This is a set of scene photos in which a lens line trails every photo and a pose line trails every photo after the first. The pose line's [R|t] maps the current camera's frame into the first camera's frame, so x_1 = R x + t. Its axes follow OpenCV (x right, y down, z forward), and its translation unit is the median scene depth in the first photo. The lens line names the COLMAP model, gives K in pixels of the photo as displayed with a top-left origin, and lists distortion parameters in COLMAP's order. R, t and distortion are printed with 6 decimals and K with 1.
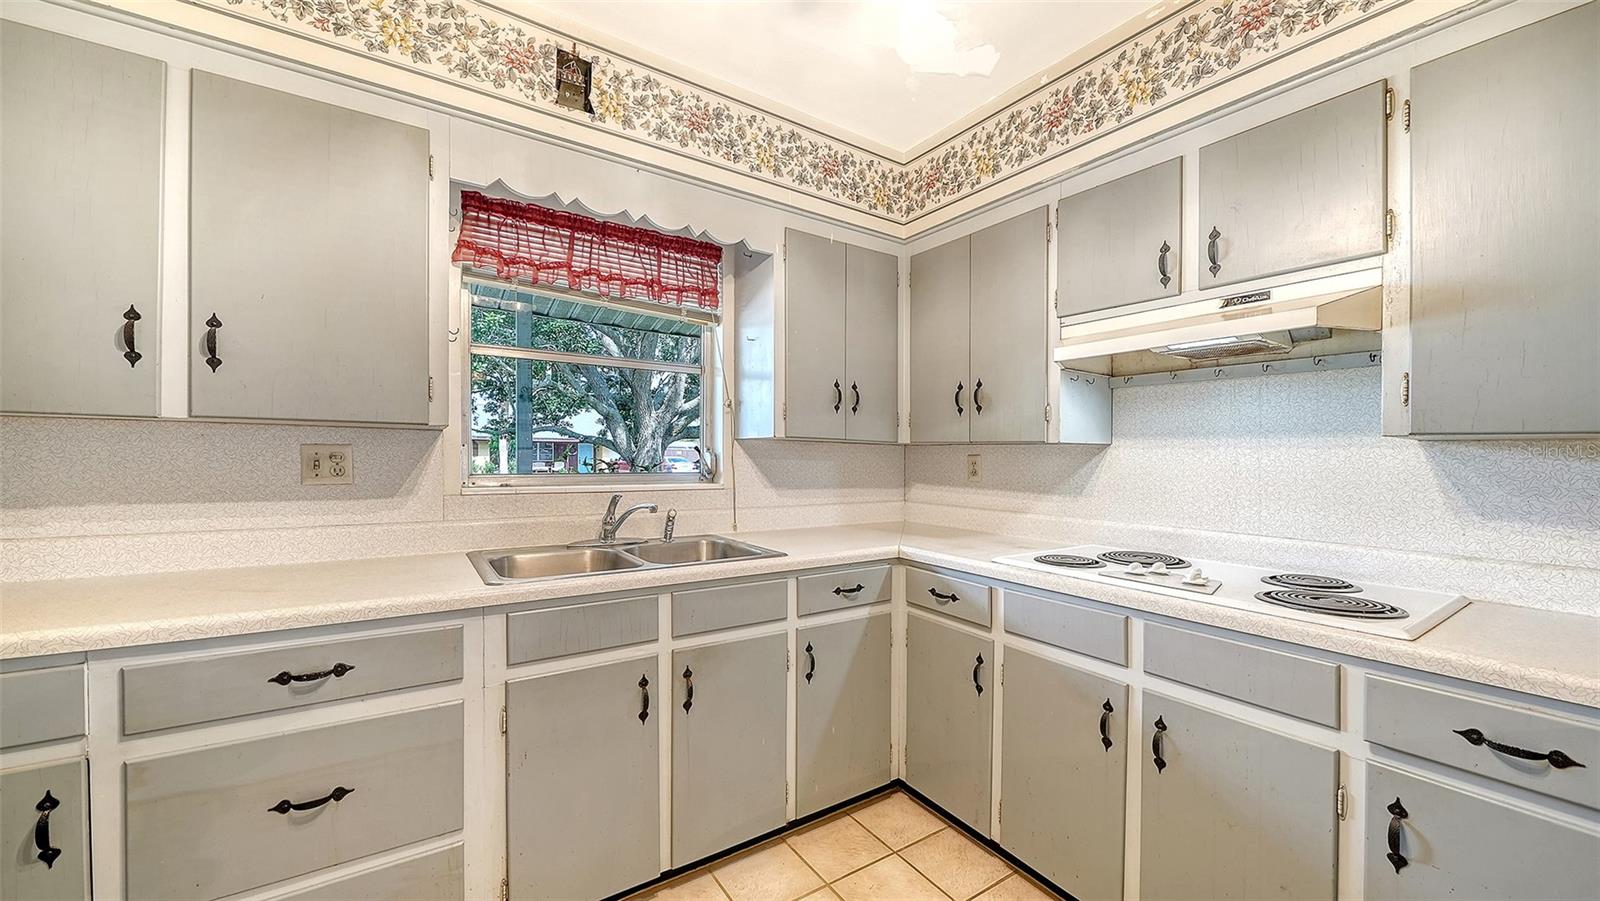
lens RADIAL K [[590.6, 0, 791.1], [0, 590.6, 466.1], [0, 0, 1]] dist [-0.010098, -0.000333]
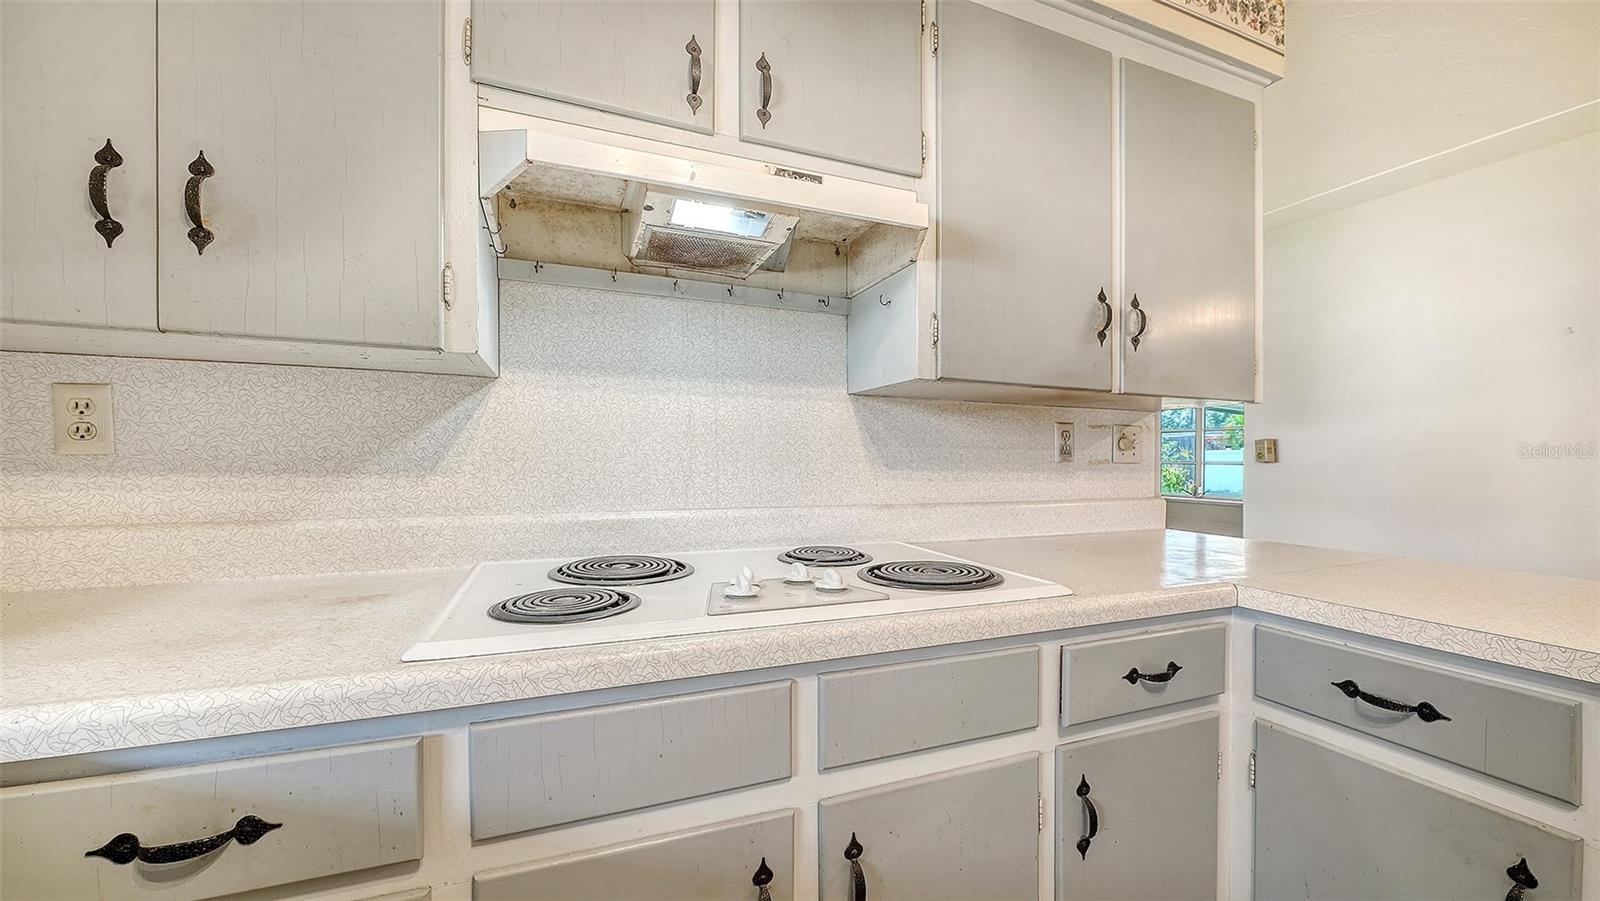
lens RADIAL K [[595.0, 0, 802.6], [0, 595.0, 462.7], [0, 0, 1]] dist [-0.001141, -0.000250]
pose [[0.196157, -0.019813, 0.980372, 0.046015], [0.012102, 0.999769, 0.017783, 0.039994], [-0.980498, 0.008377, 0.196351, 0.655767]]
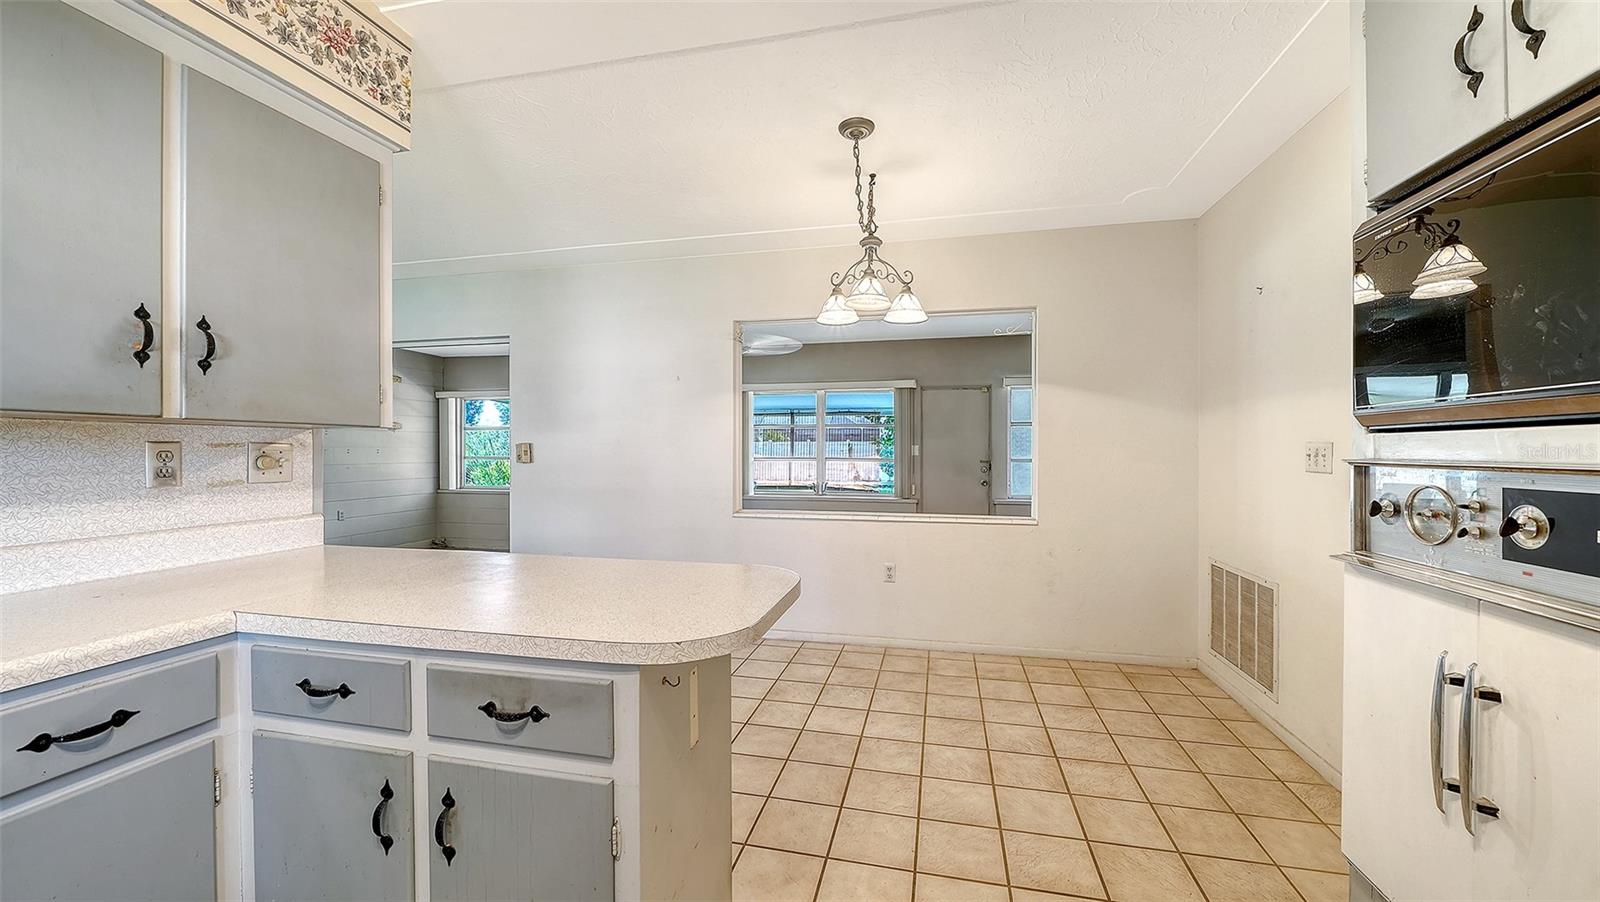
lens RADIAL K [[592.8, 0, 800.0], [0, 592.8, 451.0], [0, 0, 1]] dist [-0.006495, -0.000098]
pose [[-0.687230, -0.016802, 0.726245, -0.143001], [0.000548, 0.999720, 0.023648, -0.005567], [-0.726440, 0.016649, -0.687029, 0.366725]]
